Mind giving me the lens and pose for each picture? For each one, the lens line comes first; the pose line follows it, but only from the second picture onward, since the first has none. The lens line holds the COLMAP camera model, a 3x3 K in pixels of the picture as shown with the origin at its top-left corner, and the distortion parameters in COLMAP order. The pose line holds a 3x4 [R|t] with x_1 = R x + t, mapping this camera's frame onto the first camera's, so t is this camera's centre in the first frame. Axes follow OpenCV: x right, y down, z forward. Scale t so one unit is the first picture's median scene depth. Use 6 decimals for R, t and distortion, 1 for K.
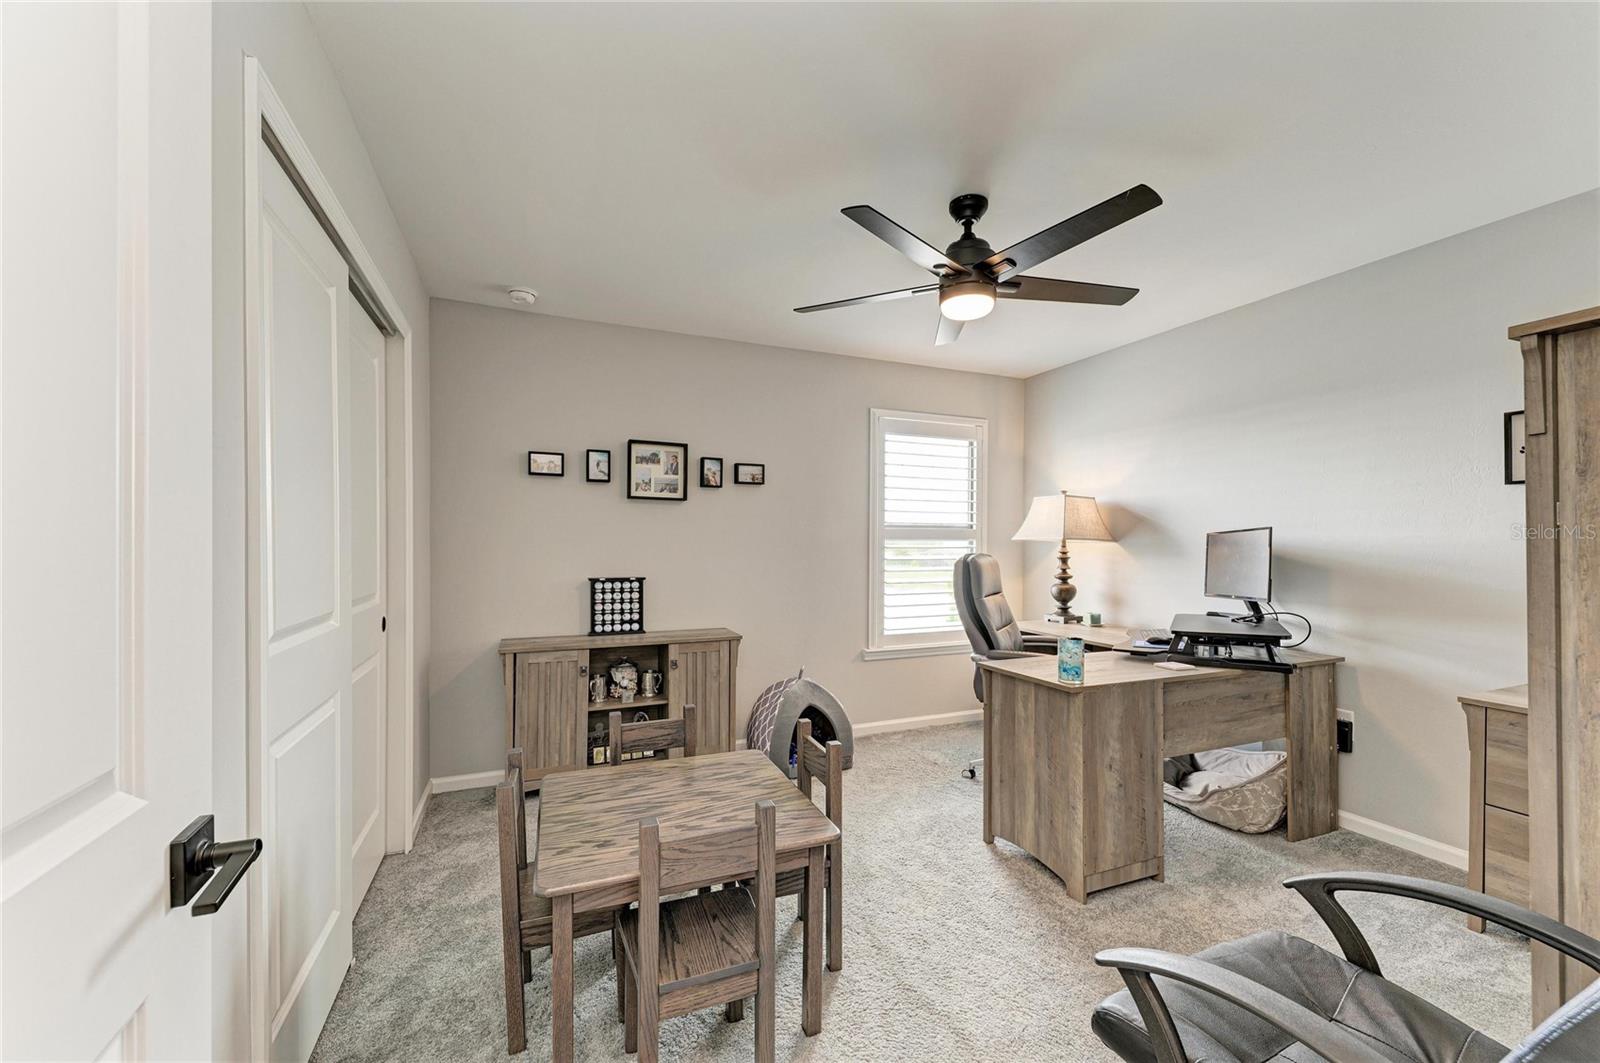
lens RADIAL K [[633.6, 0, 807.4], [0, 633.6, 542.2], [0, 0, 1]] dist [0.020565, -0.003972]
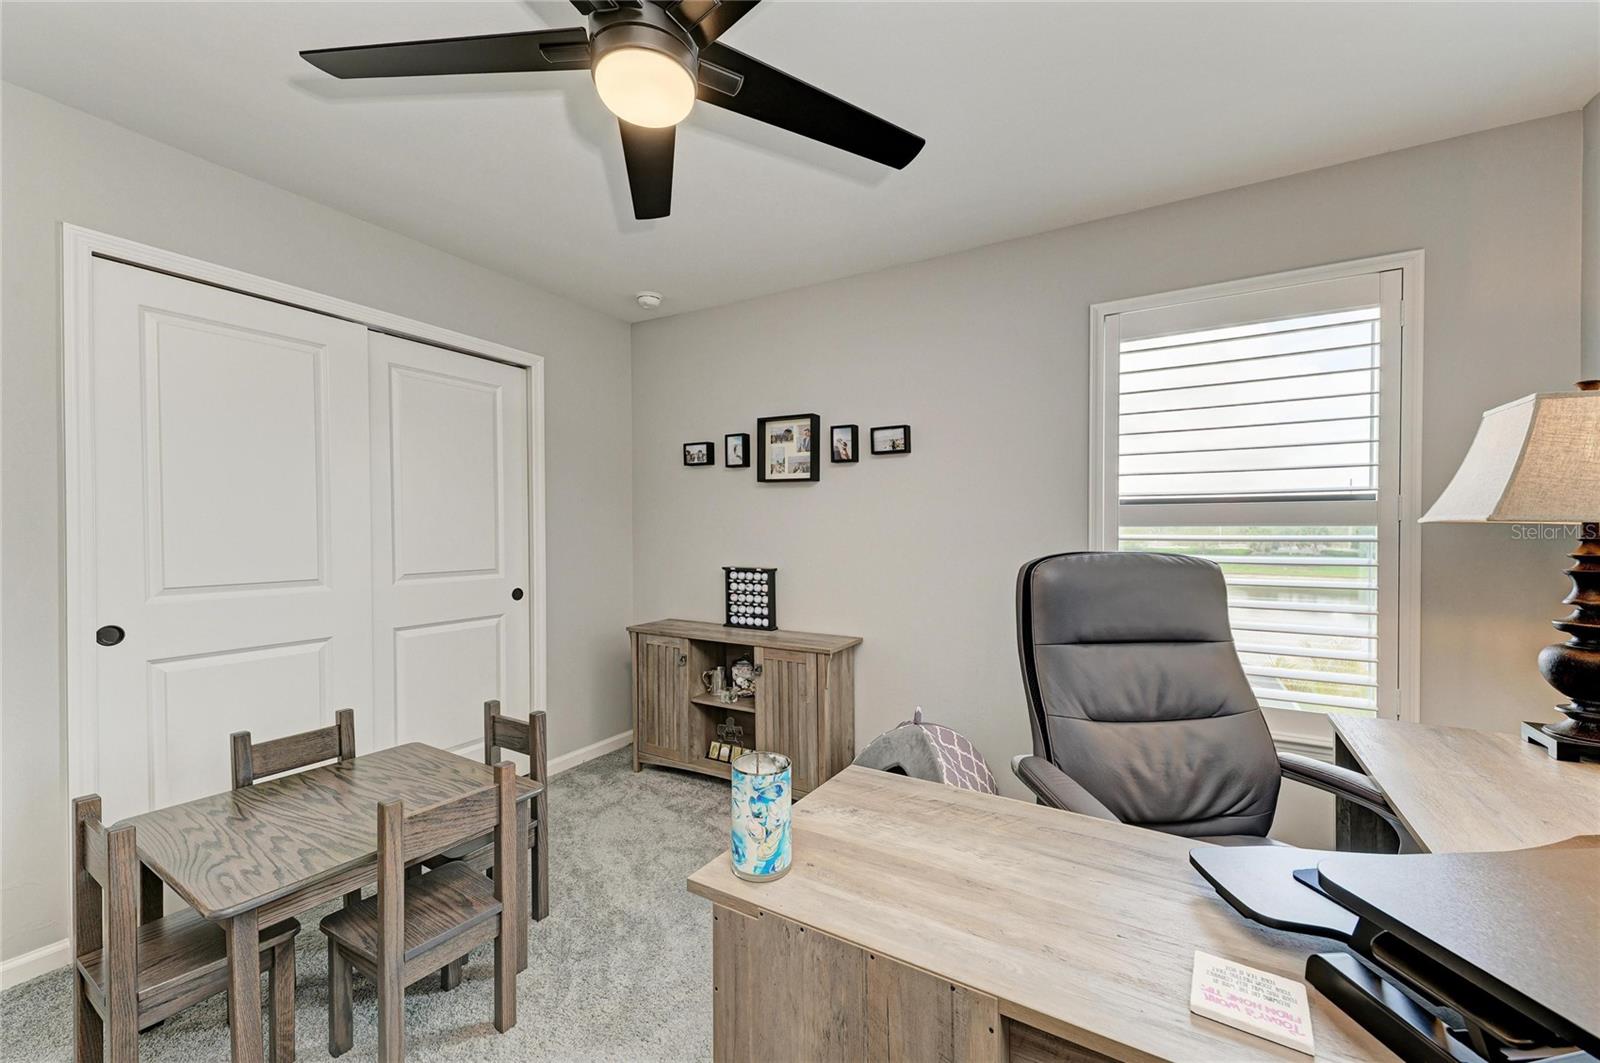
lens RADIAL K [[633.6, 0, 805.2], [0, 633.6, 526.4], [0, 0, 1]] dist [0.020565, -0.003972]
pose [[0.590685, -0.004485, -0.806890, 0.494943], [-0.000227, 0.999984, -0.005725, 0.000252], [0.806903, 0.003565, 0.590674, 0.503902]]
